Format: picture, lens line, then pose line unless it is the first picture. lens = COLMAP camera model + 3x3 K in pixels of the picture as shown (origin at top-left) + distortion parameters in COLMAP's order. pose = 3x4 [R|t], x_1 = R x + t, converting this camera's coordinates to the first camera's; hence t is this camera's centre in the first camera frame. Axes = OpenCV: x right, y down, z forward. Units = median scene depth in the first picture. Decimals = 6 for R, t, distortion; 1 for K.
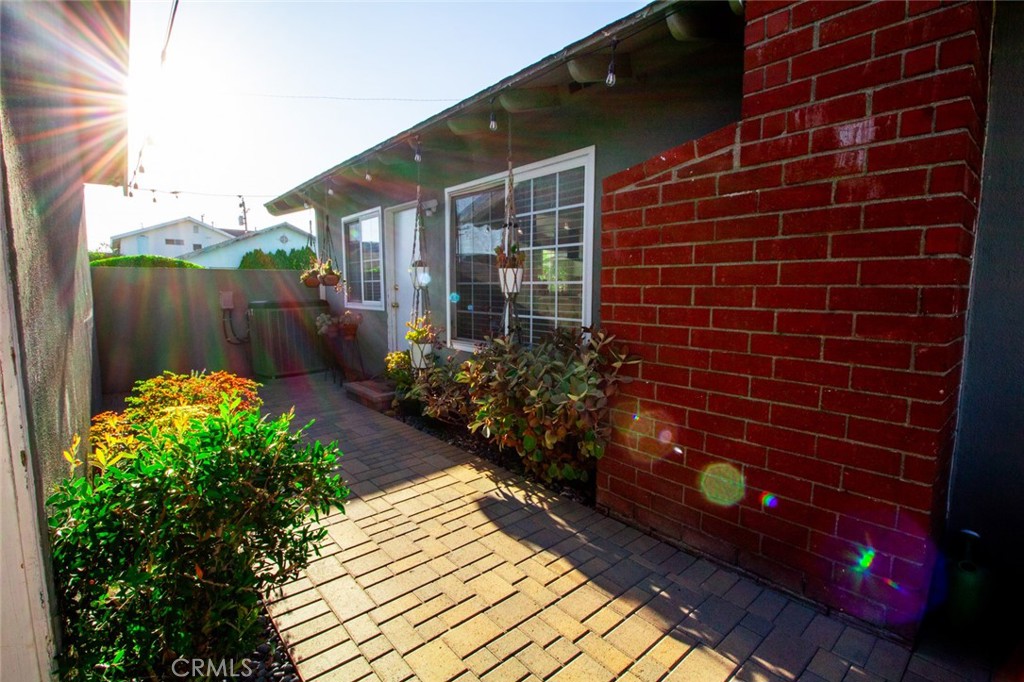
lens RADIAL K [[469.3, 0, 510.7], [0, 469.3, 337.3], [0, 0, 1]] dist [0.002725, -0.011589]
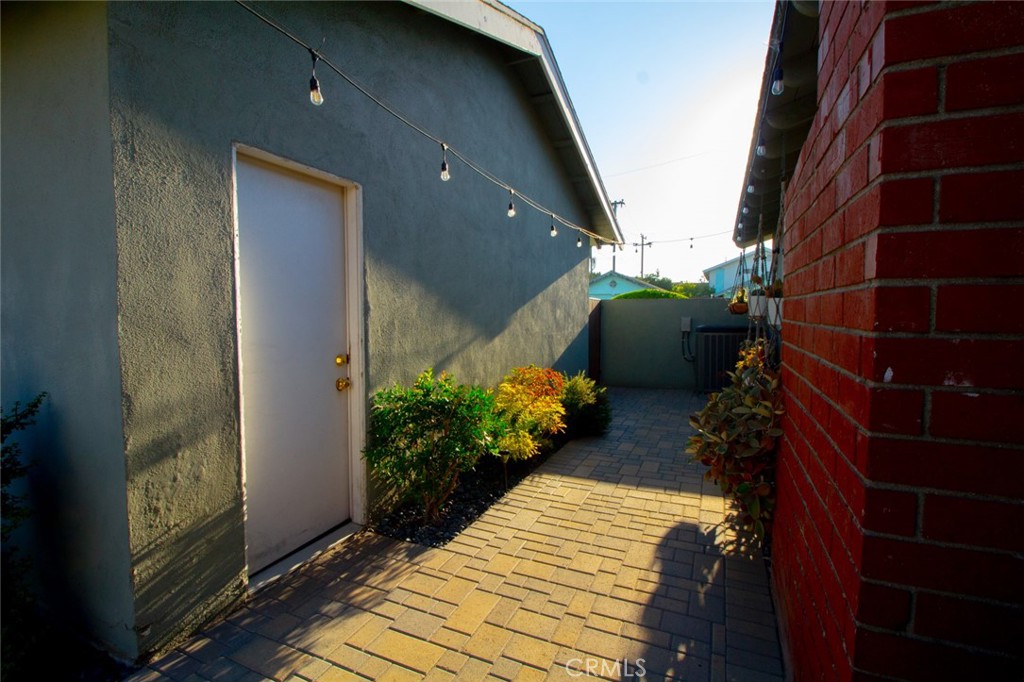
lens RADIAL K [[469.3, 0, 510.7], [0, 469.3, 337.3], [0, 0, 1]] dist [0.002725, -0.011589]
pose [[0.422624, 0.052966, -0.904756, 0.708166], [-0.096947, 0.995205, 0.012976, -0.039292], [0.901105, 0.082229, 0.425732, 0.184455]]
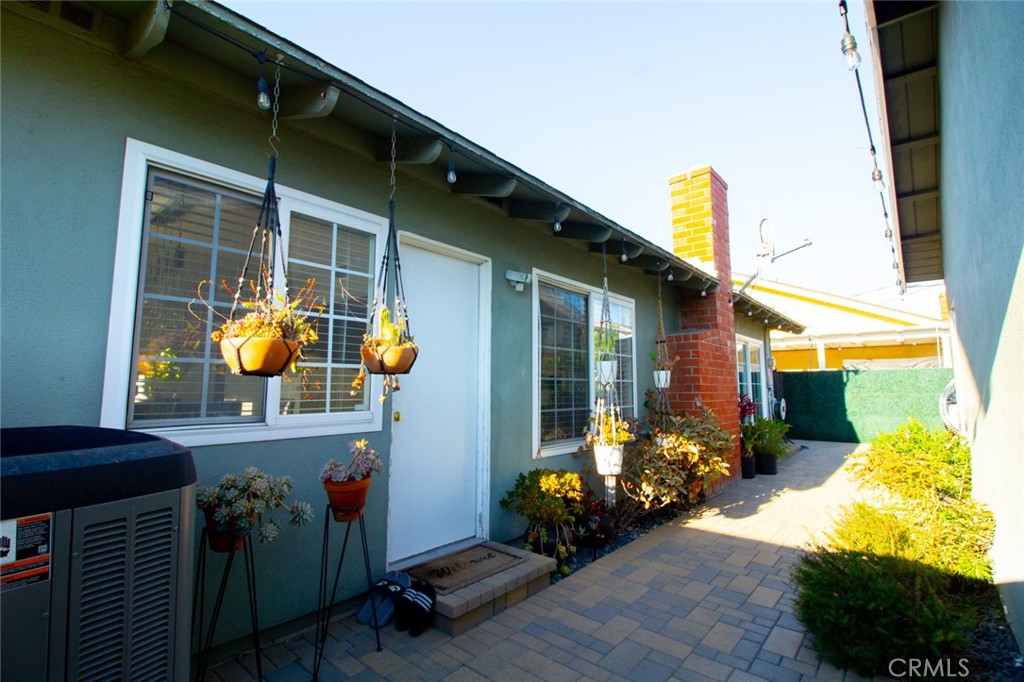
lens RADIAL K [[469.3, 0, 510.7], [0, 469.3, 337.3], [0, 0, 1]] dist [0.002725, -0.011589]
pose [[-0.144963, 0.105385, 0.983809, -1.594557], [0.104602, 0.990372, -0.090675, -0.195281], [-0.983892, 0.089763, -0.154591, 1.956032]]
